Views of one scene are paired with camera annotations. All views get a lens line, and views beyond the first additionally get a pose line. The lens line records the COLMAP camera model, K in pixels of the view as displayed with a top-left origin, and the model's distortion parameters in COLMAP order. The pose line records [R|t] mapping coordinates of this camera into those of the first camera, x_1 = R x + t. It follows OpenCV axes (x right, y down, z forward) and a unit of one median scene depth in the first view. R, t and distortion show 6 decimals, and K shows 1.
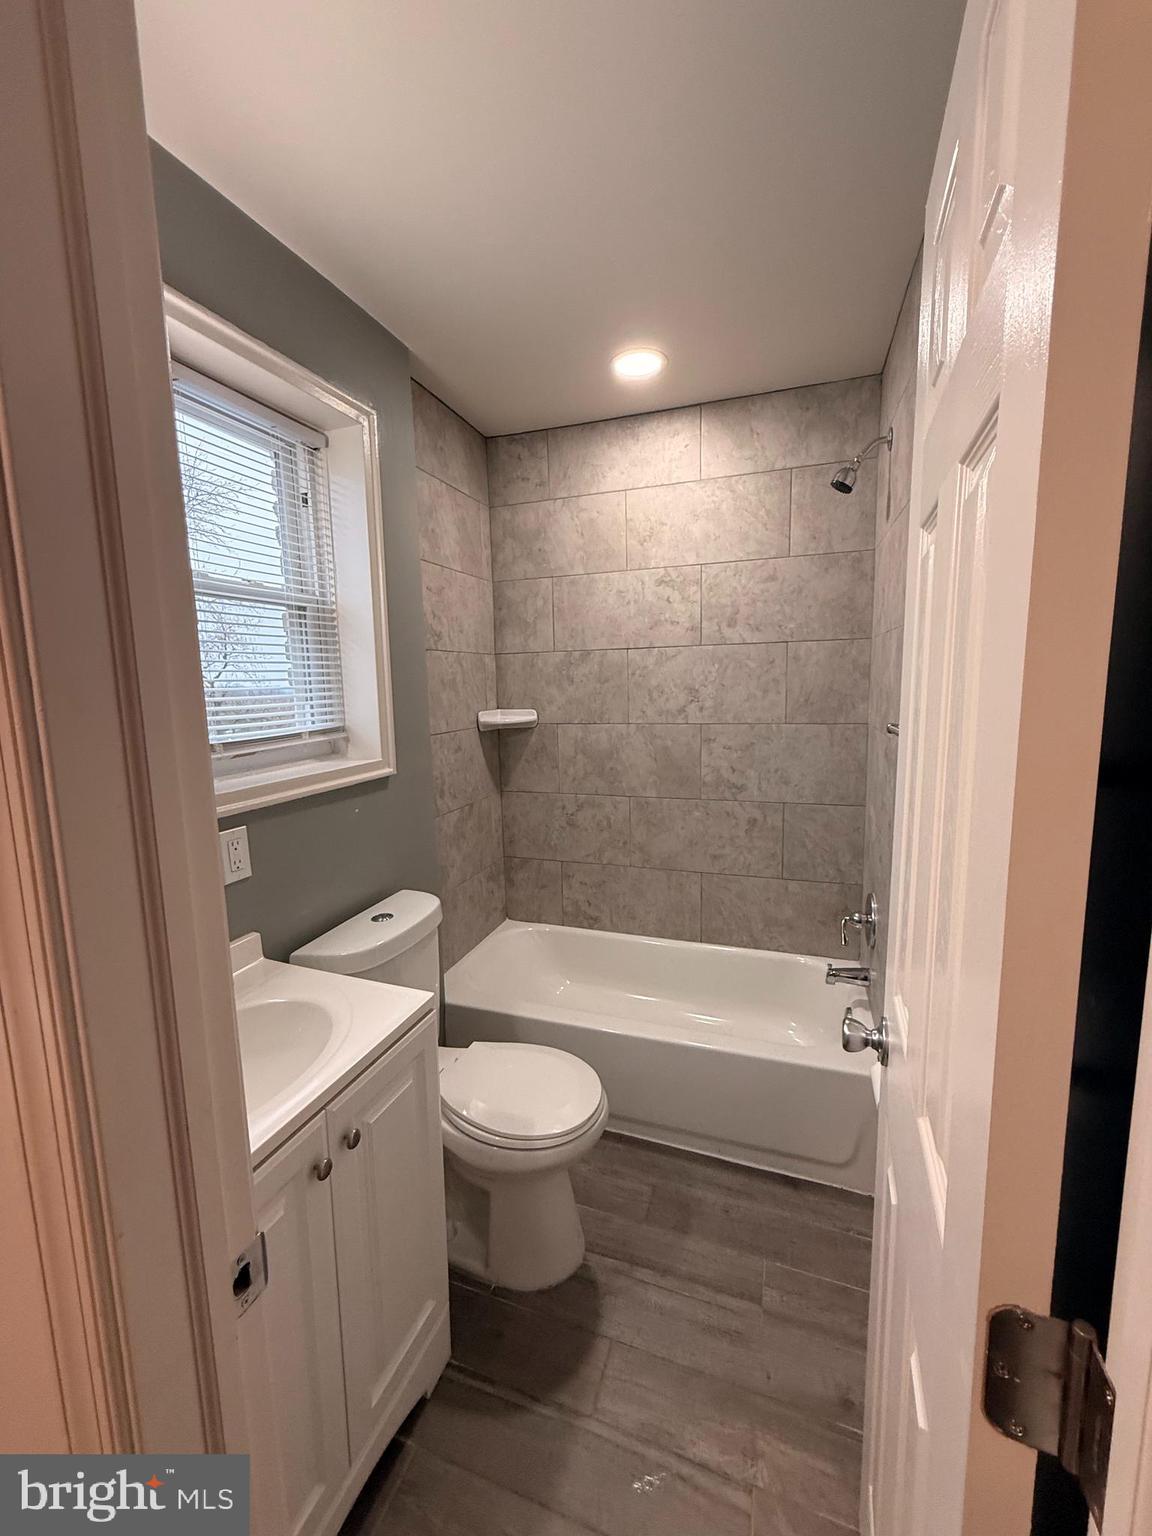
lens RADIAL K [[613.3, 0, 577.8], [0, 613.3, 763.4], [0, 0, 1]] dist [-0.000327, 0.000615]
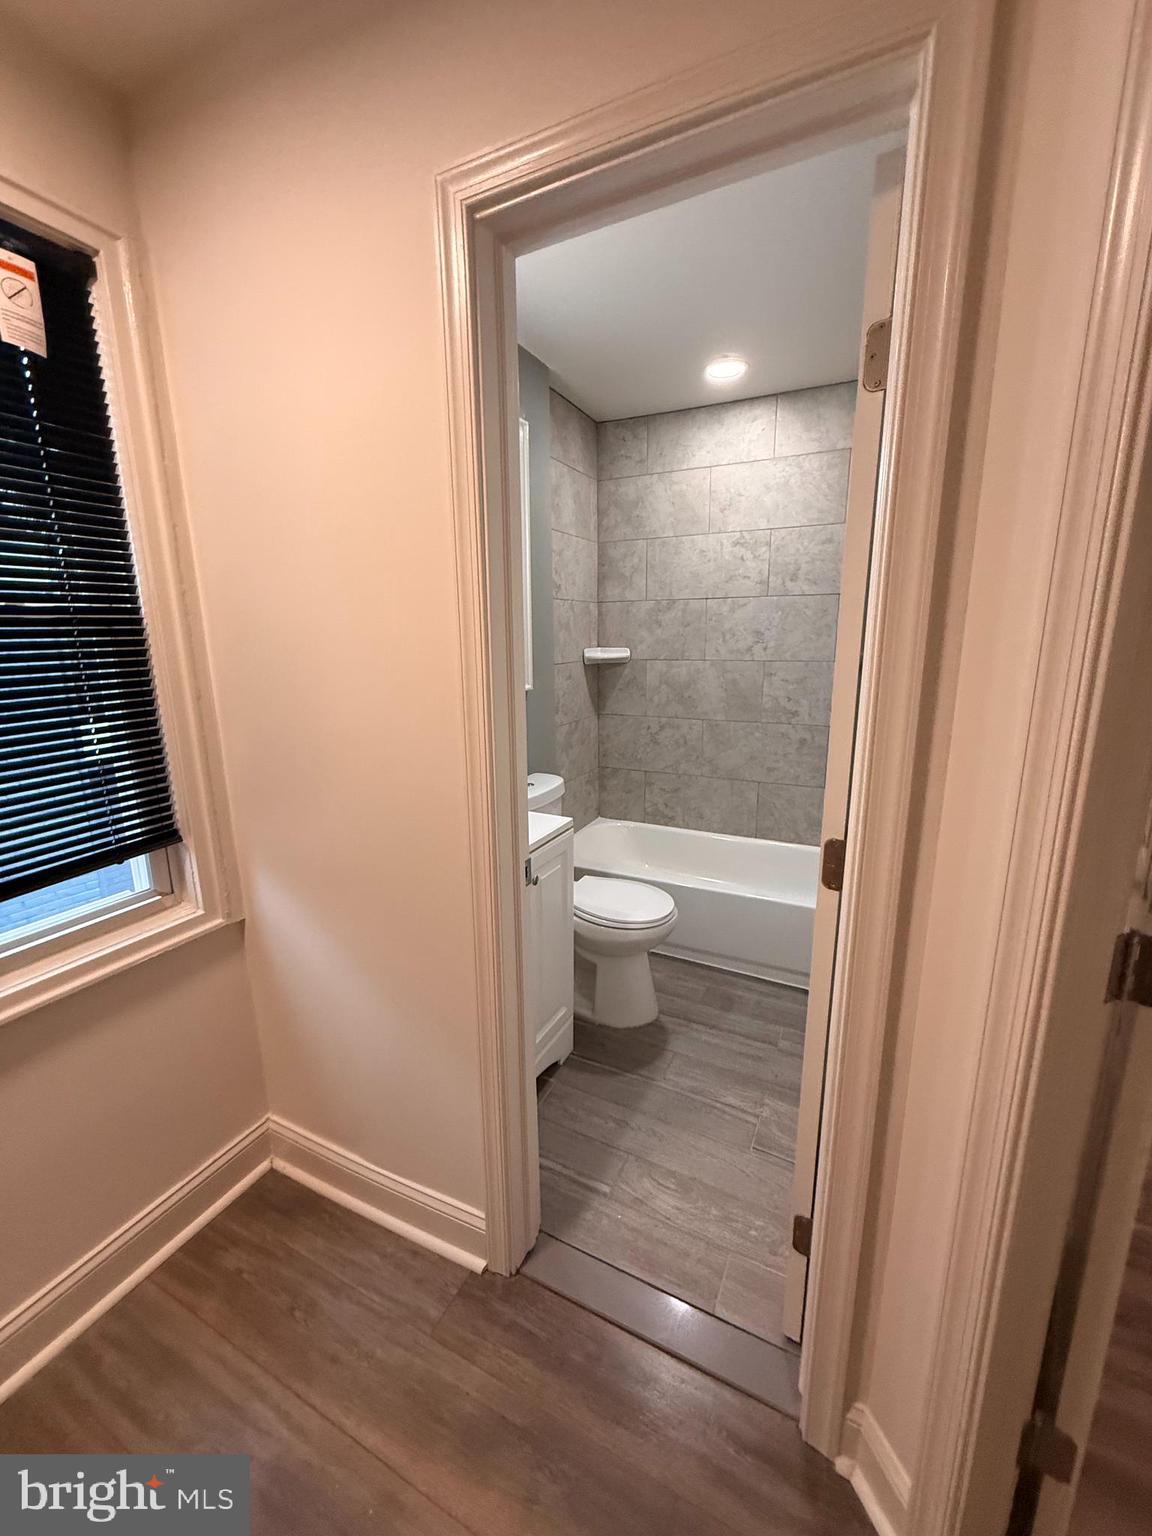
lens RADIAL K [[613.3, 0, 576.4], [0, 613.3, 763.7], [0, 0, 1]] dist [-0.000327, 0.000615]
pose [[0.992242, 0.038027, -0.118366, -0.021042], [-0.028274, 0.996147, 0.083012, 0.051078], [0.121067, -0.079022, 0.989494, -0.290774]]
